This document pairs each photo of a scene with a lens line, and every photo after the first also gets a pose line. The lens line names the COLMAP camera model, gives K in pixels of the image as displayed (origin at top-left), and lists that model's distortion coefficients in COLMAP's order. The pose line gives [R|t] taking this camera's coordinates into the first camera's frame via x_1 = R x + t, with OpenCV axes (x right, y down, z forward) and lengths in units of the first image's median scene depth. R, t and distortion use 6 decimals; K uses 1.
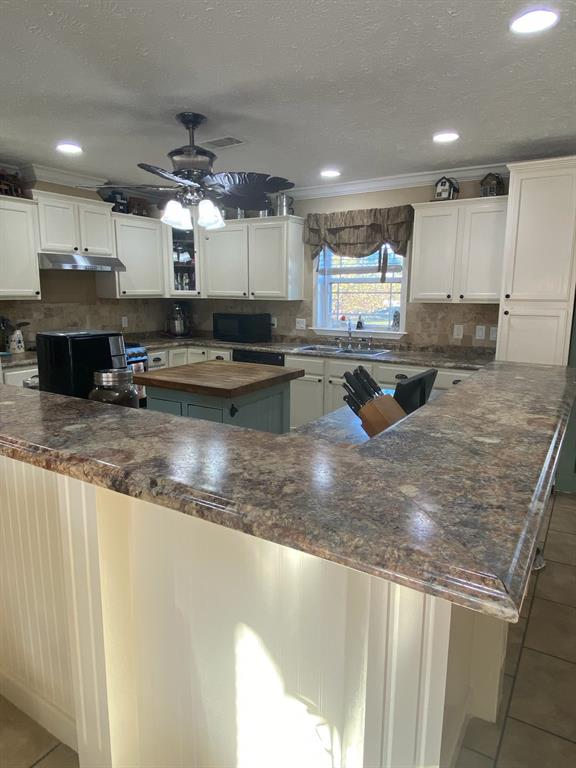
lens RADIAL K [[489.5, 0, 289.8], [0, 489.5, 374.4], [0, 0, 1]] dist [0.055325, -0.062498]
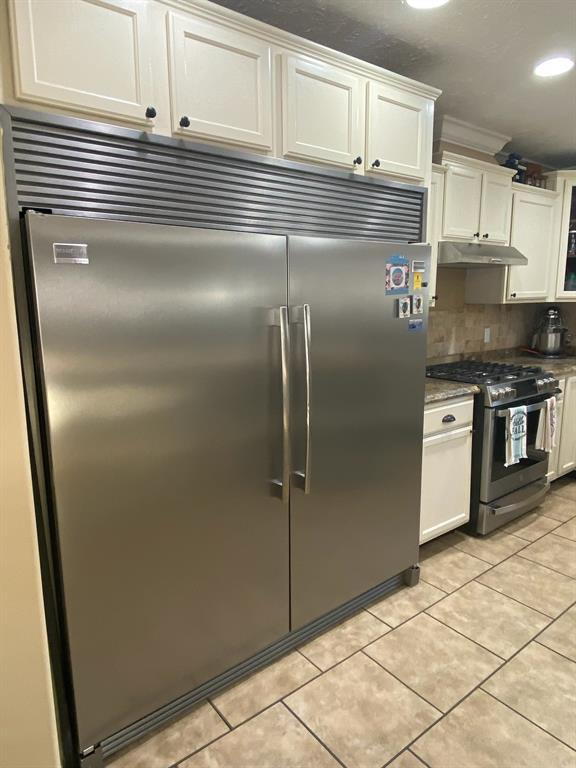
lens RADIAL K [[489.5, 0, 288.3], [0, 489.5, 380.5], [0, 0, 1]] dist [0.055325, -0.062498]
pose [[0.936125, 0.042381, -0.349104, -0.409157], [-0.042811, 0.999062, 0.006489, -0.035325], [0.349051, 0.008871, 0.937062, 0.227728]]
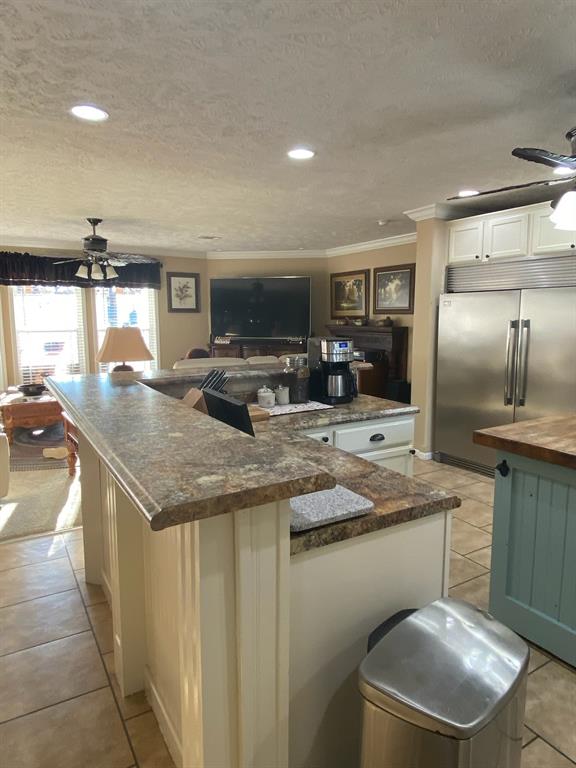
lens RADIAL K [[489.5, 0, 292.4], [0, 489.5, 377.5], [0, 0, 1]] dist [0.055325, -0.062498]
pose [[-0.452535, 0.108828, -0.885081, 0.464102], [-0.155207, 0.967764, 0.198350, -0.100652], [0.878136, 0.227131, -0.421056, 0.624295]]
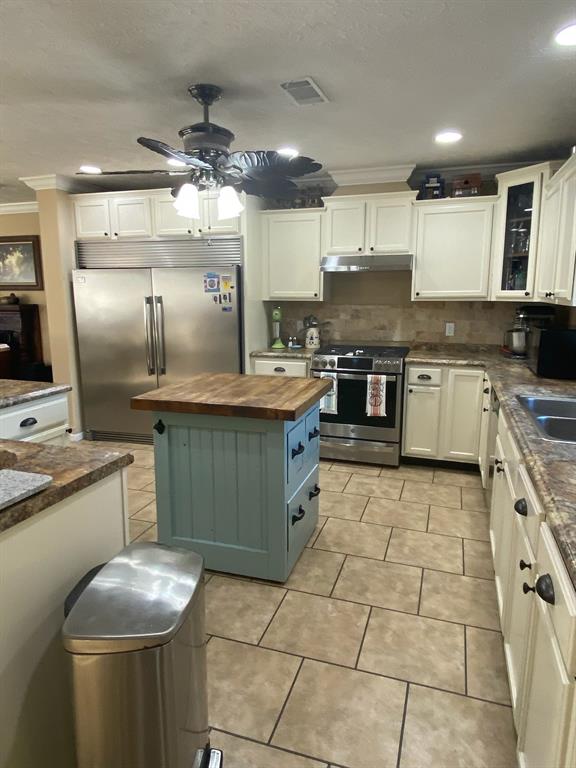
lens RADIAL K [[489.5, 0, 292.0], [0, 489.5, 377.9], [0, 0, 1]] dist [0.055325, -0.062498]
pose [[0.242201, 0.160425, -0.956871, 0.474913], [-0.163135, 0.978928, 0.122831, -0.098649], [0.956413, 0.126349, 0.263268, 0.620371]]
